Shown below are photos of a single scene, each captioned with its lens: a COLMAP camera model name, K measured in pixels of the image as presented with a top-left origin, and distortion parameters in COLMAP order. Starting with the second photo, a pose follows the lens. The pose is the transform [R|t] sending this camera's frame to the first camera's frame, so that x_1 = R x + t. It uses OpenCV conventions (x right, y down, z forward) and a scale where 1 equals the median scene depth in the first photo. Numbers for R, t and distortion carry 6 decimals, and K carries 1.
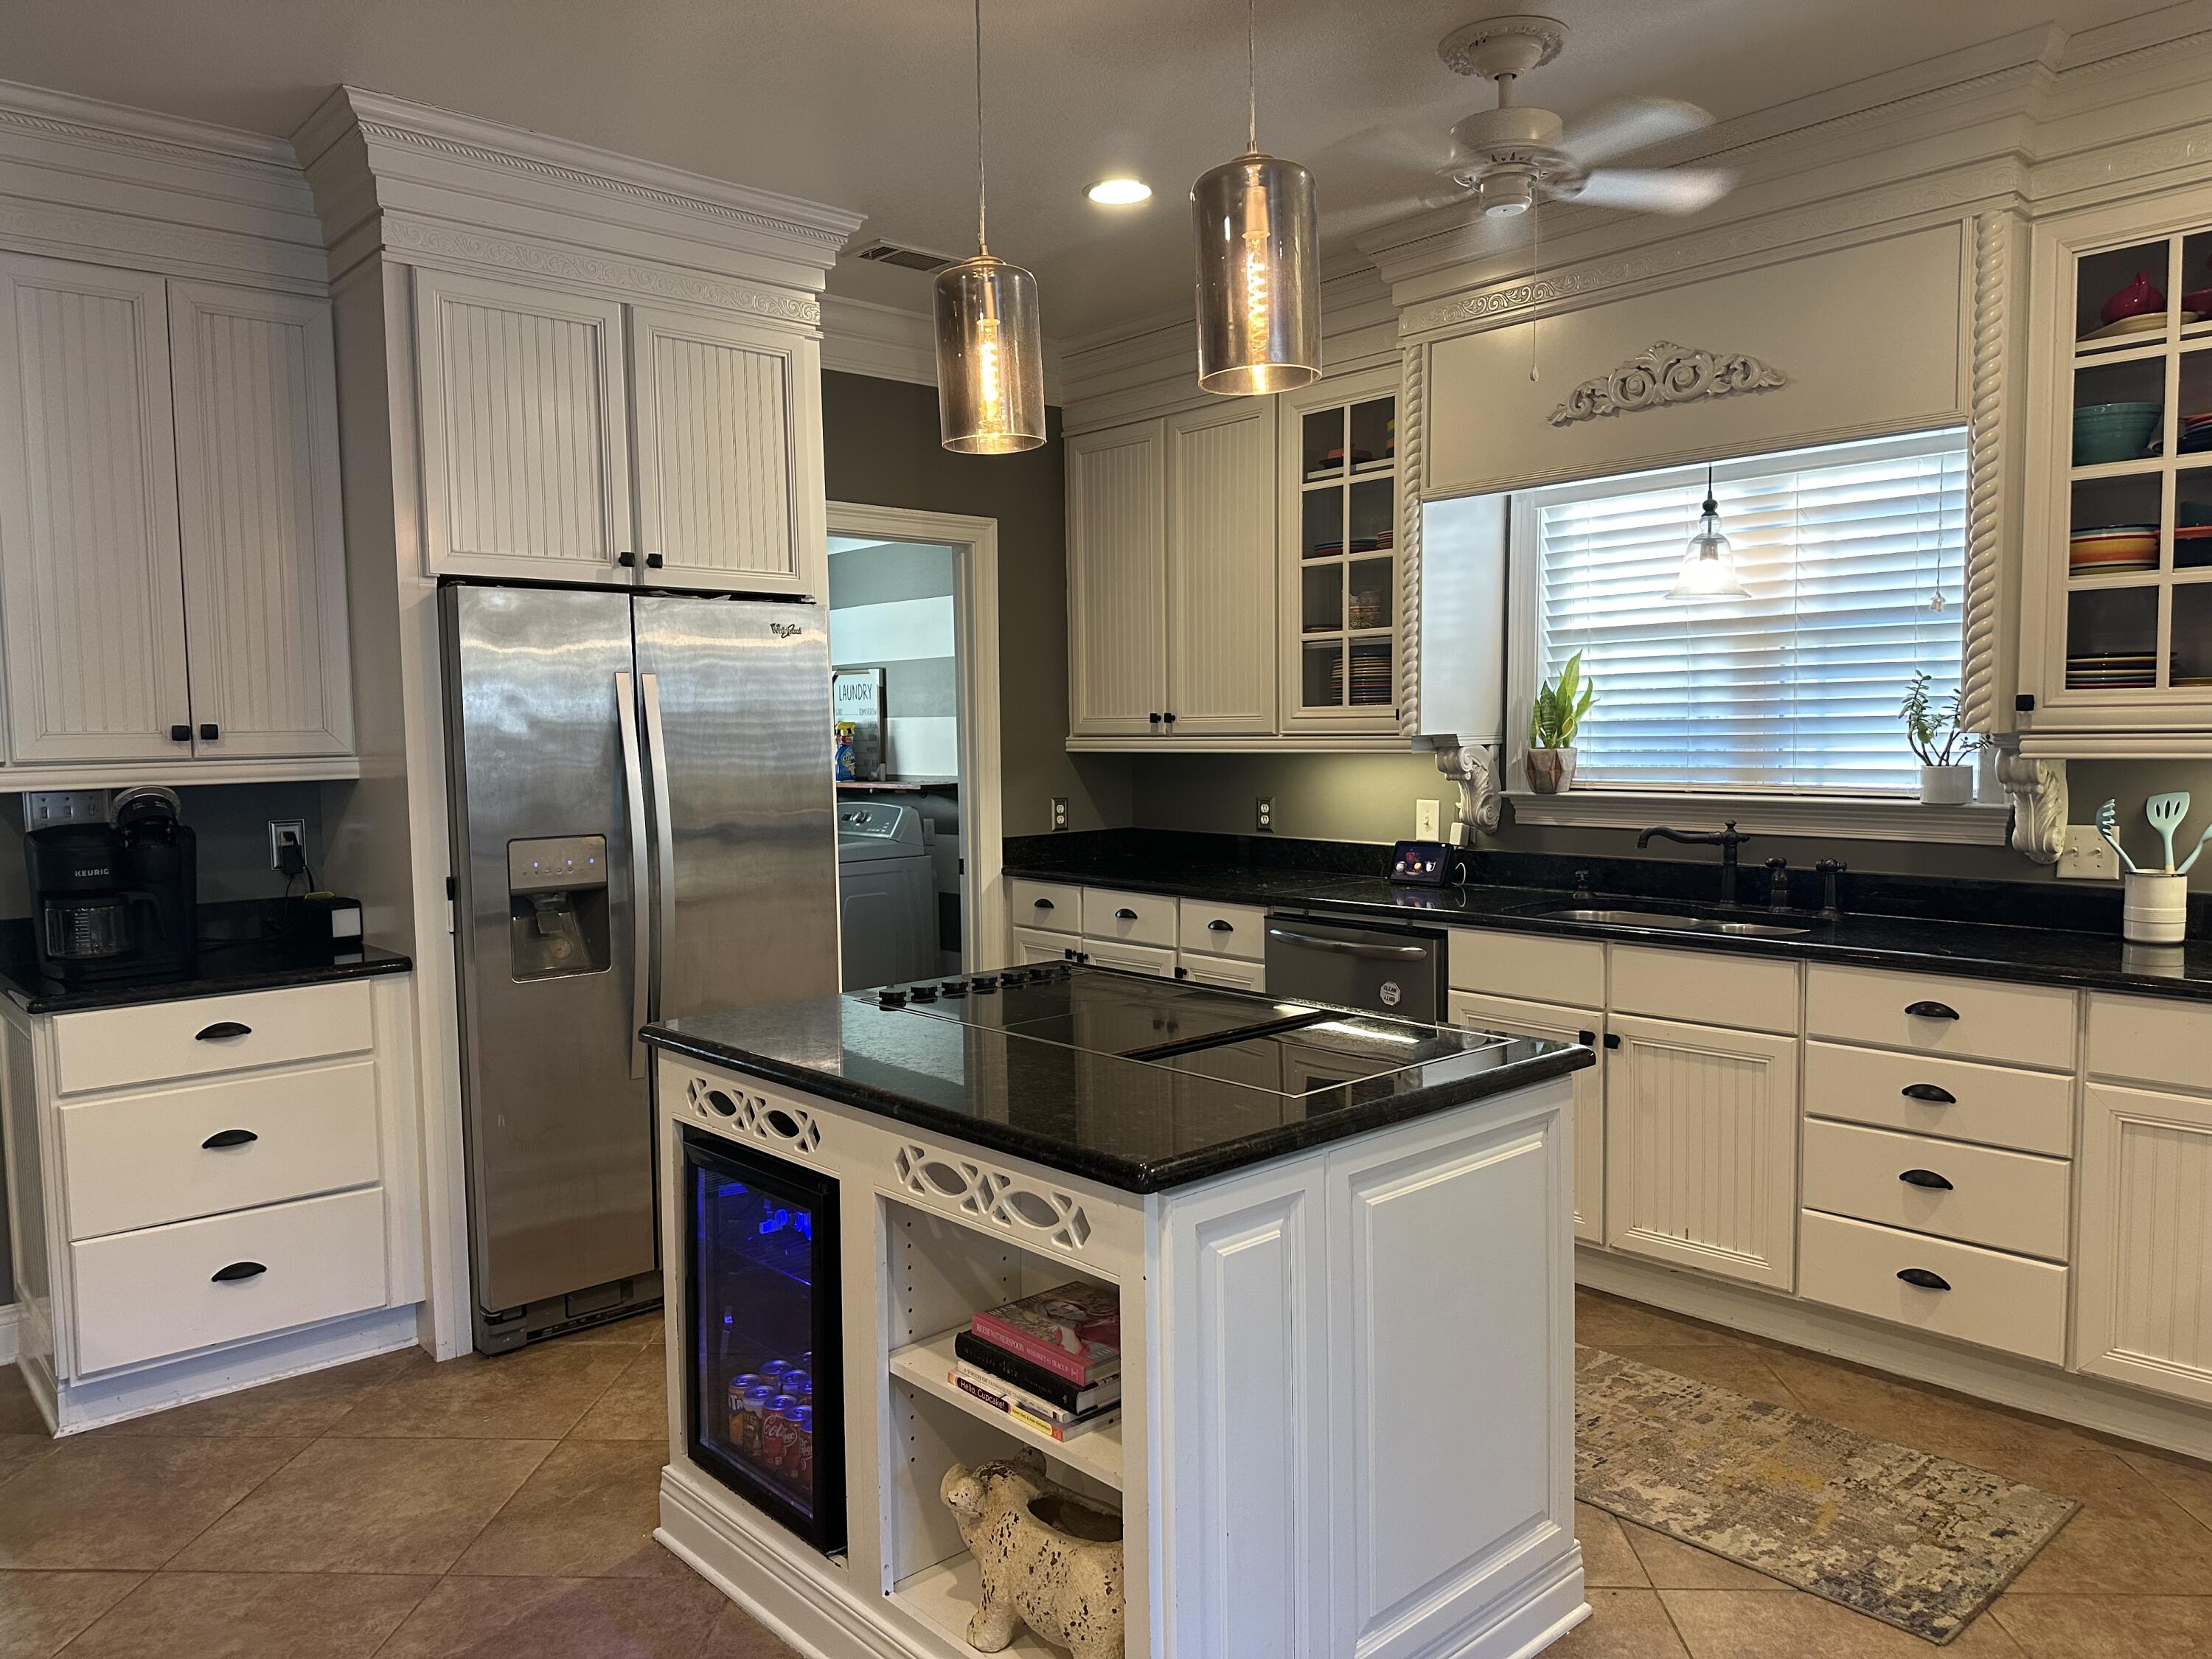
lens RADIAL K [[1561.2, 0, 1107.1], [0, 1561.2, 816.6], [0, 0, 1]] dist [-0.003414, 0.000722]
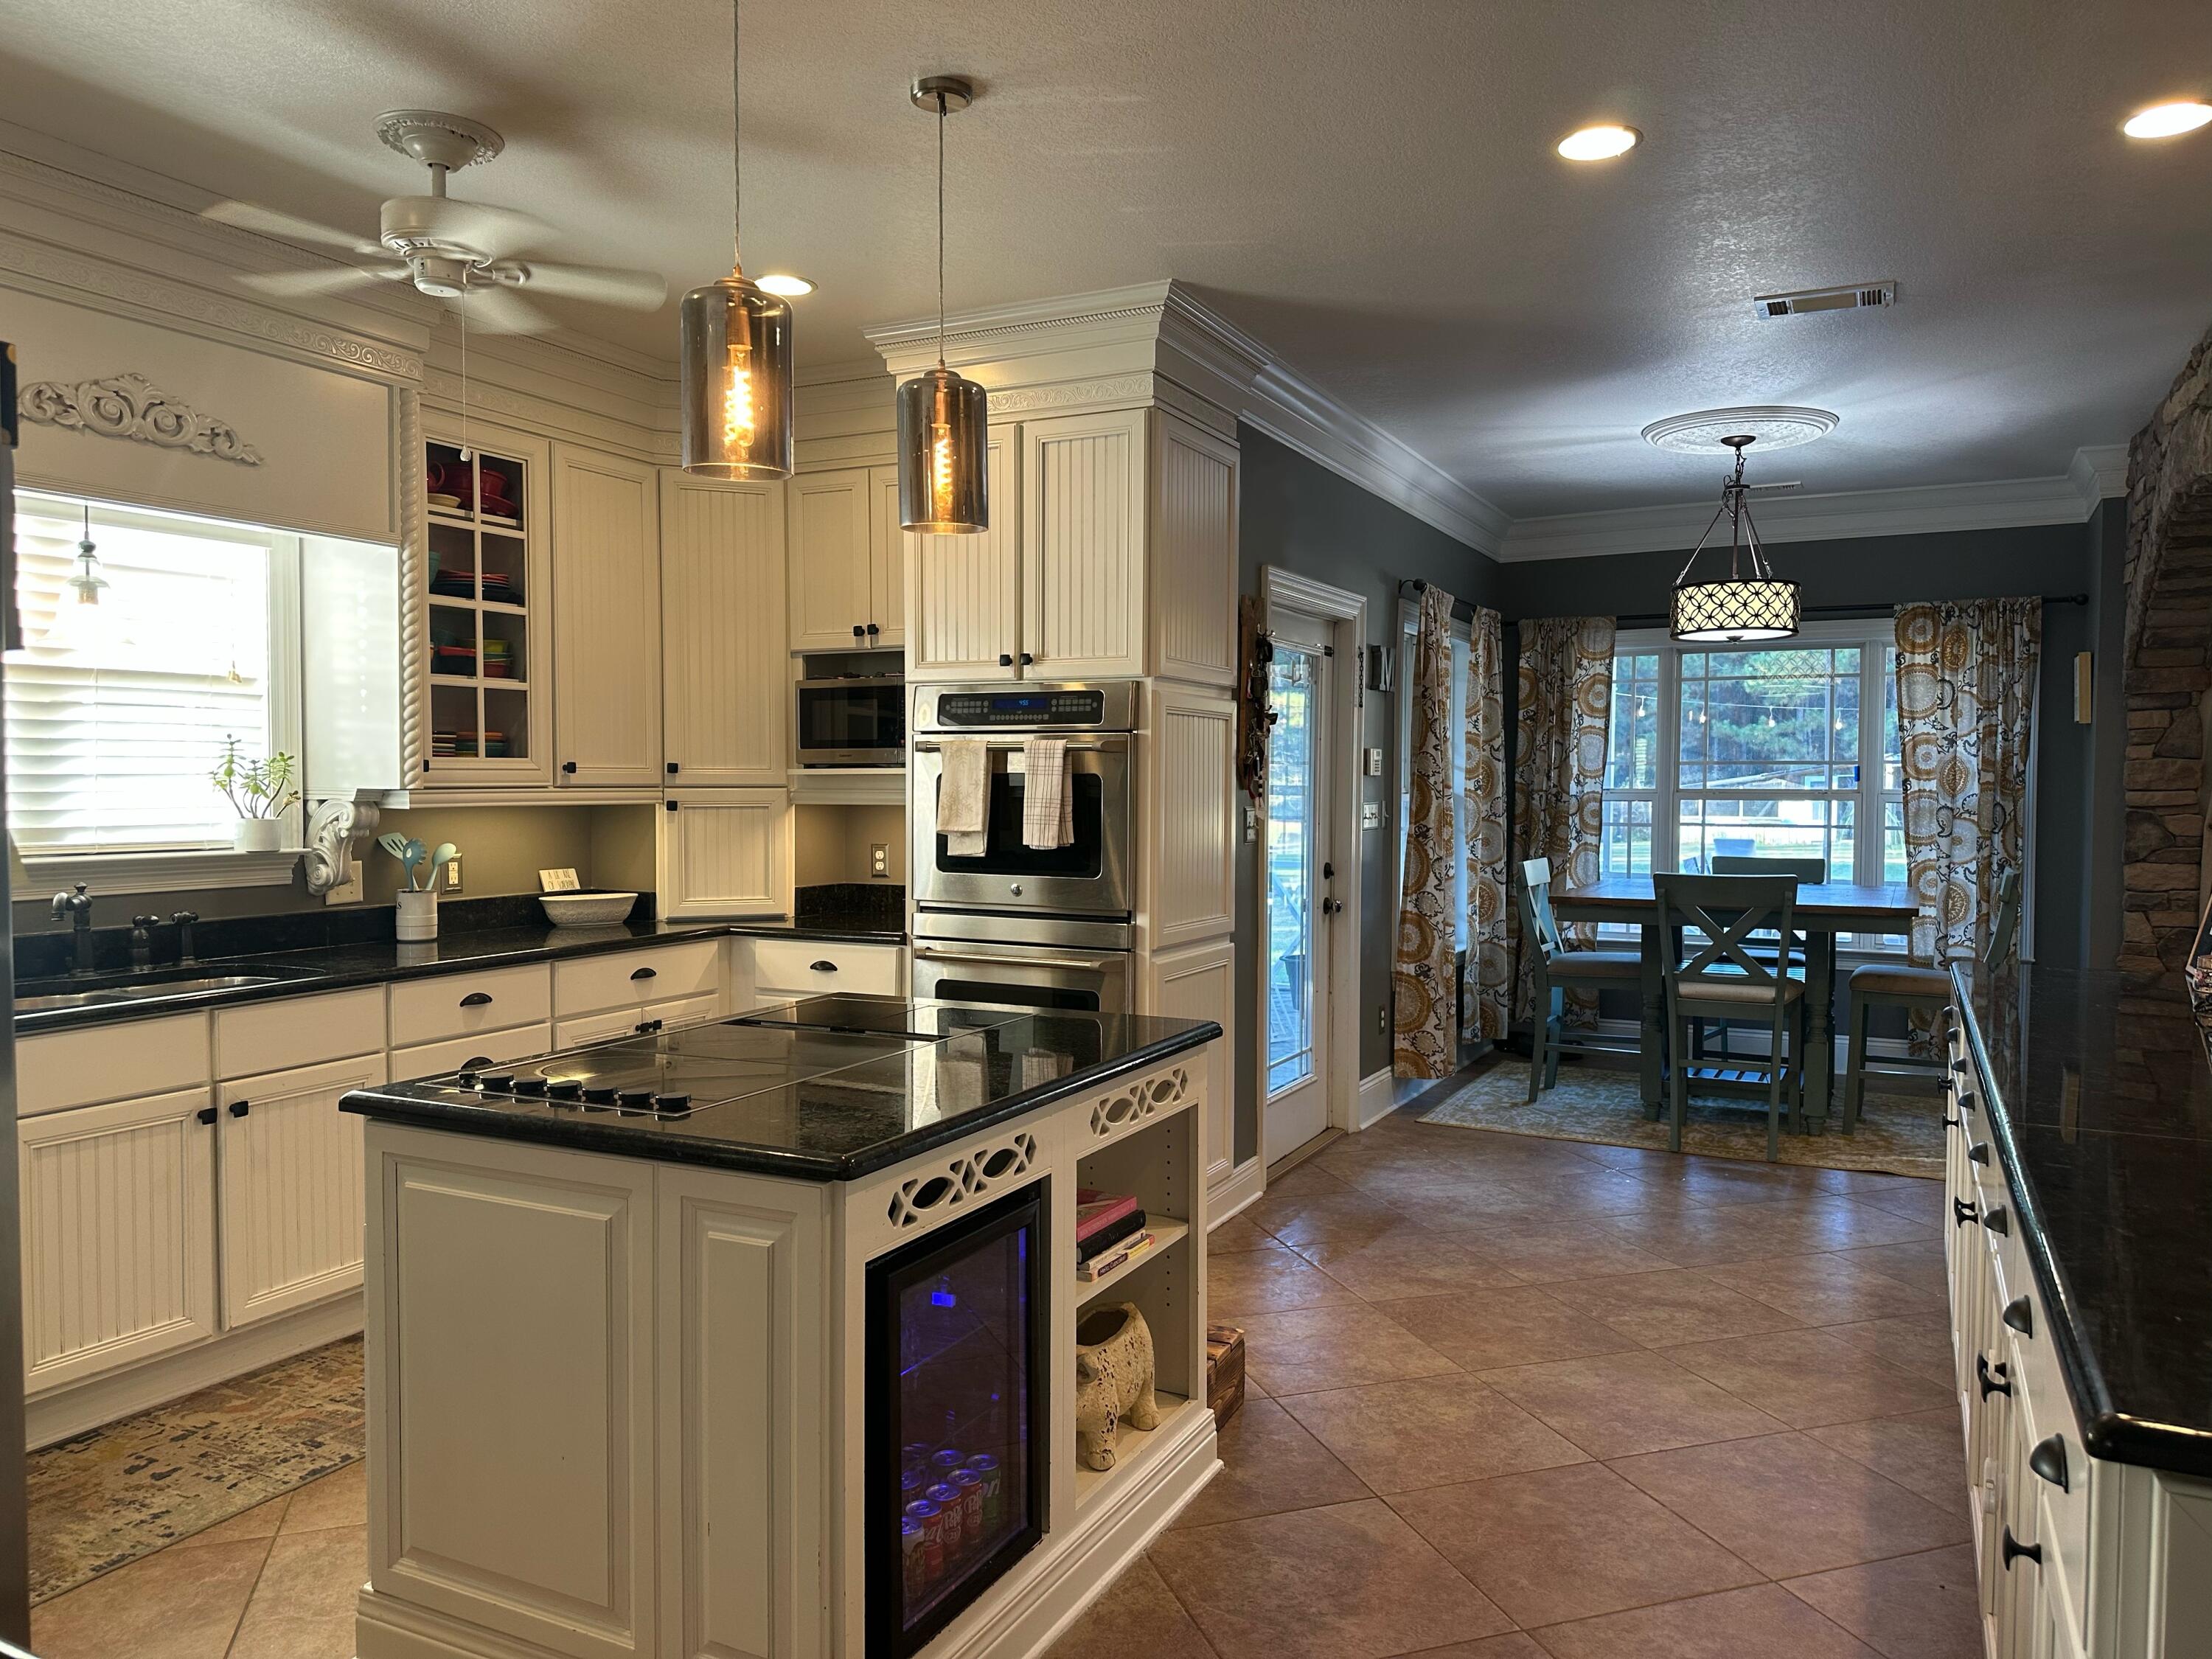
lens RADIAL K [[1586.6, 0, 1093.8], [0, 1586.6, 837.5], [0, 0, 1]] dist [0.009889, -0.023054]
pose [[-0.365094, -0.021943, 0.930712, -0.909741], [0.056784, 0.997336, 0.045788, -0.043797], [-0.929237, 0.069567, -0.362876, 1.002418]]
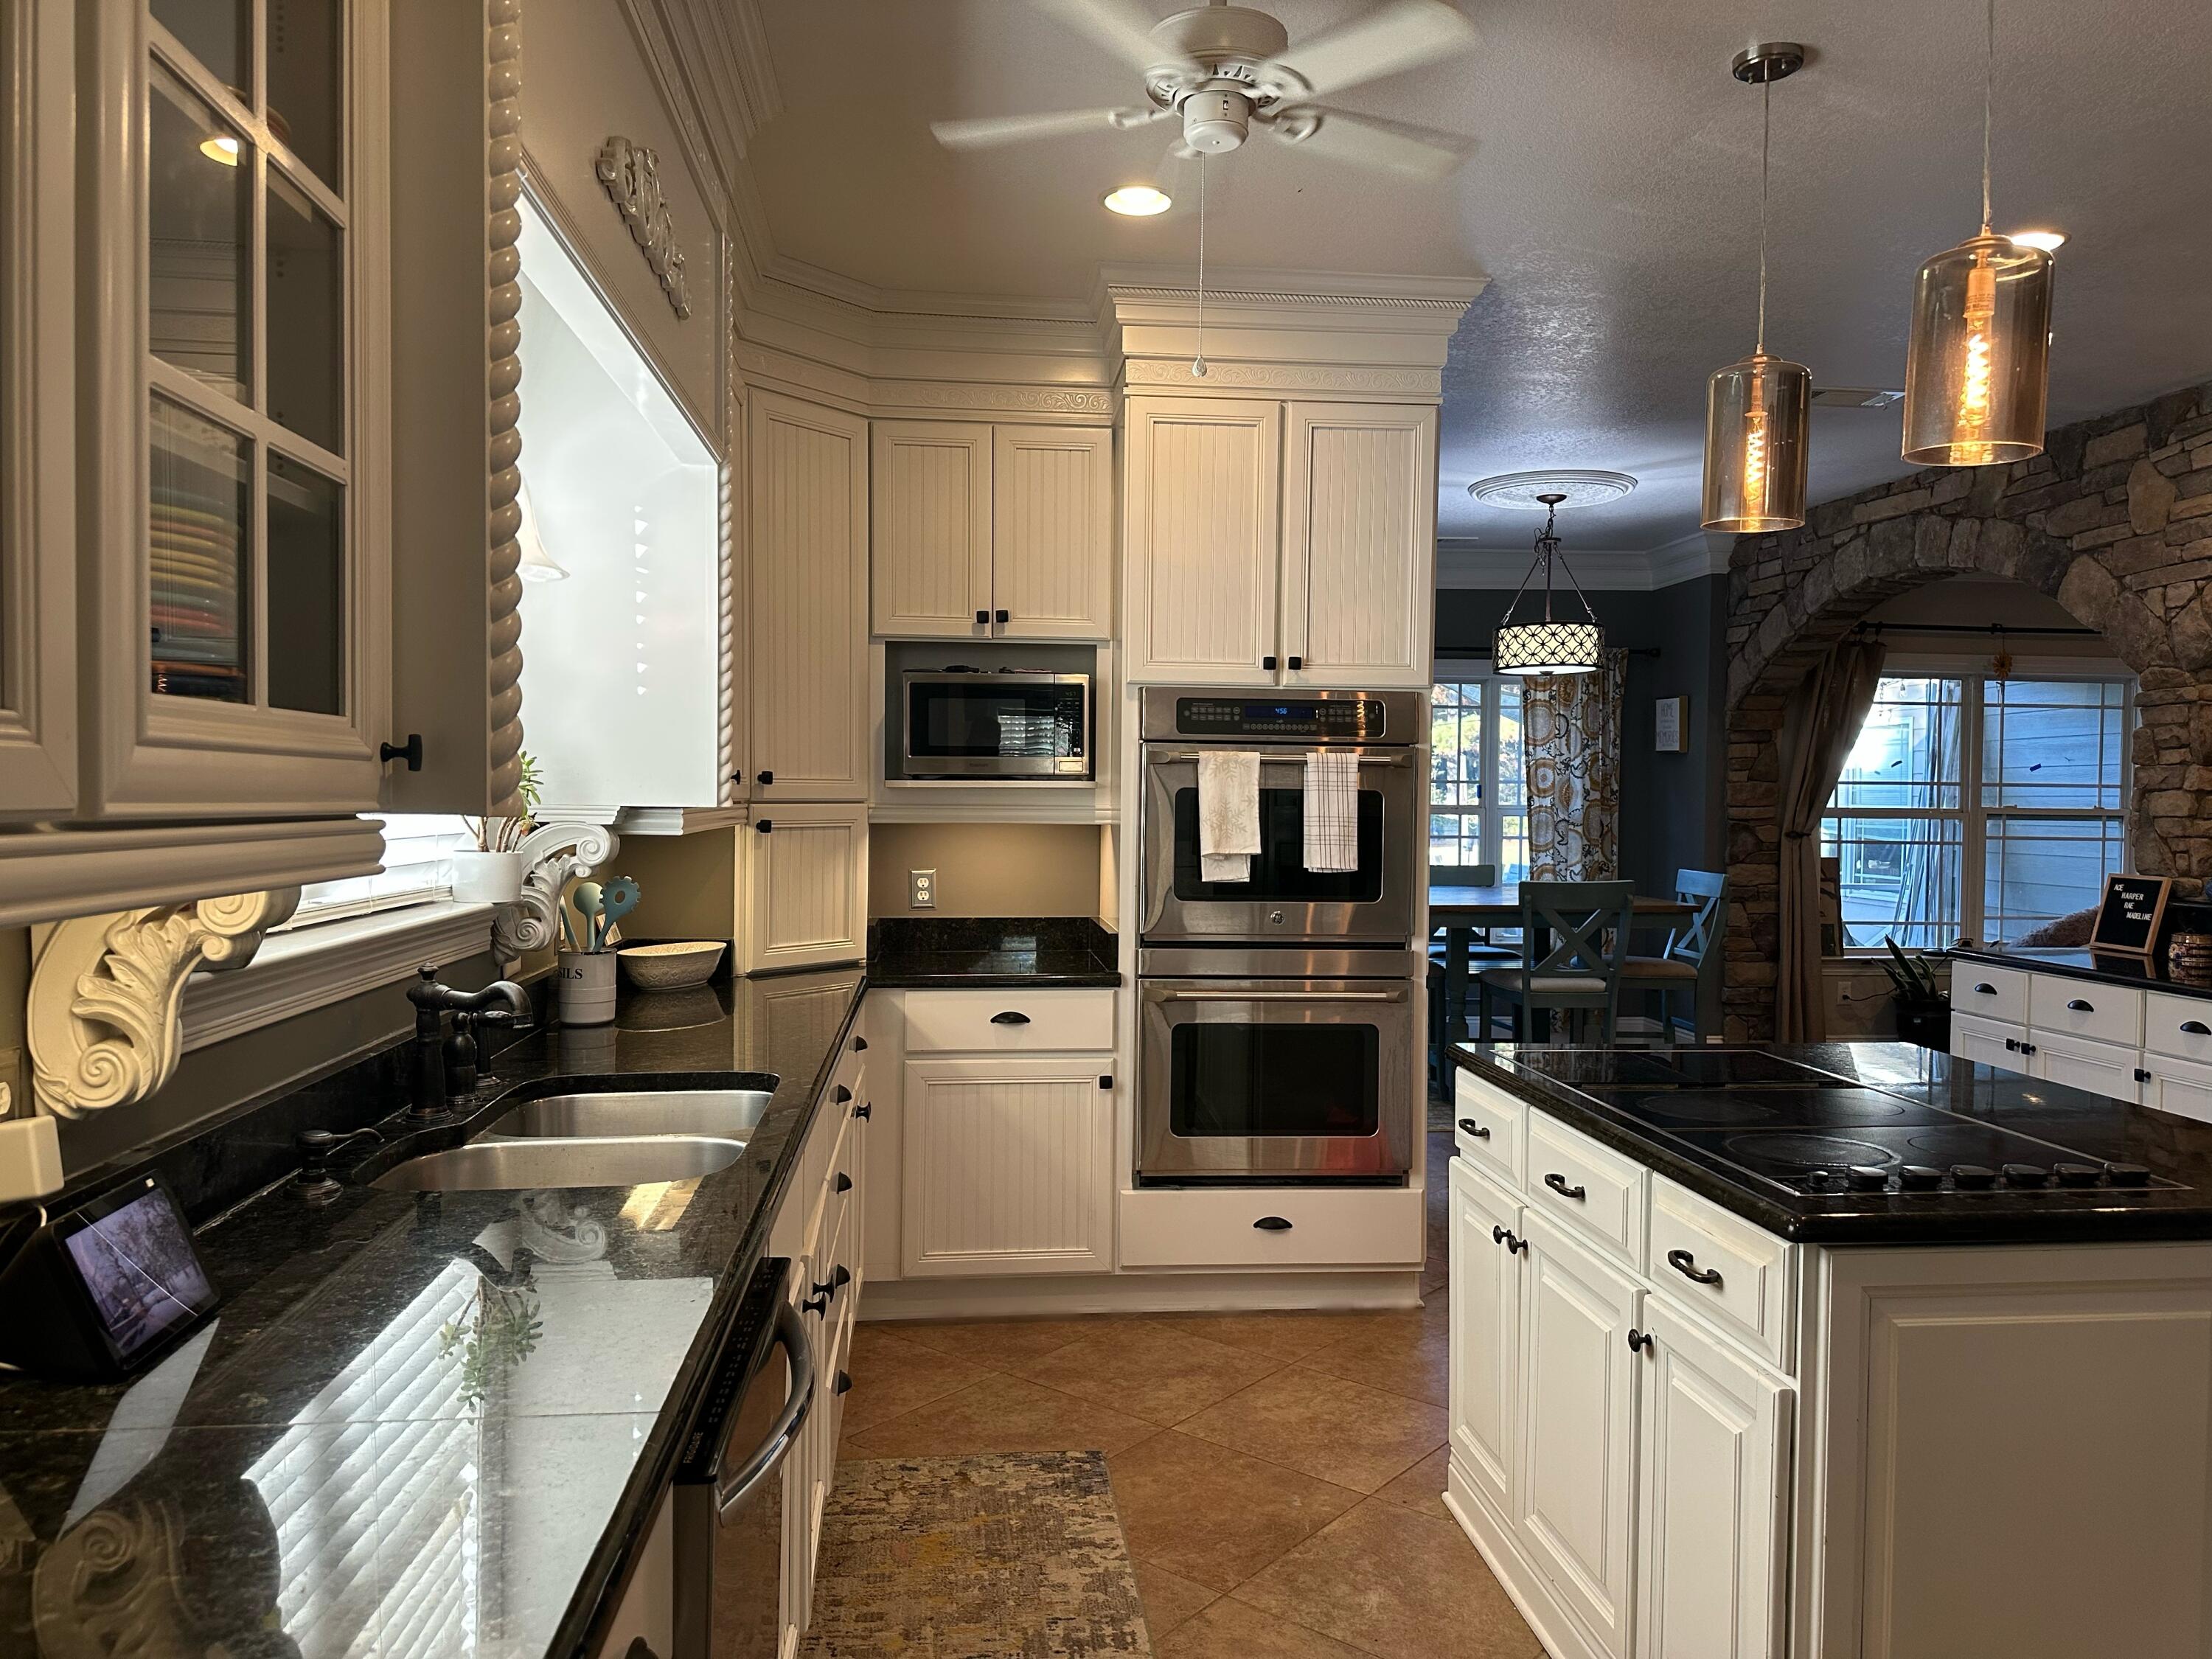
lens RADIAL K [[1586.6, 0, 1083.9], [0, 1586.6, 838.5], [0, 0, 1]] dist [0.009889, -0.023054]
pose [[-0.816320, -0.008836, 0.577533, -0.210251], [0.036529, 0.997092, 0.066887, -0.089470], [-0.576444, 0.075698, -0.813623, 1.655428]]
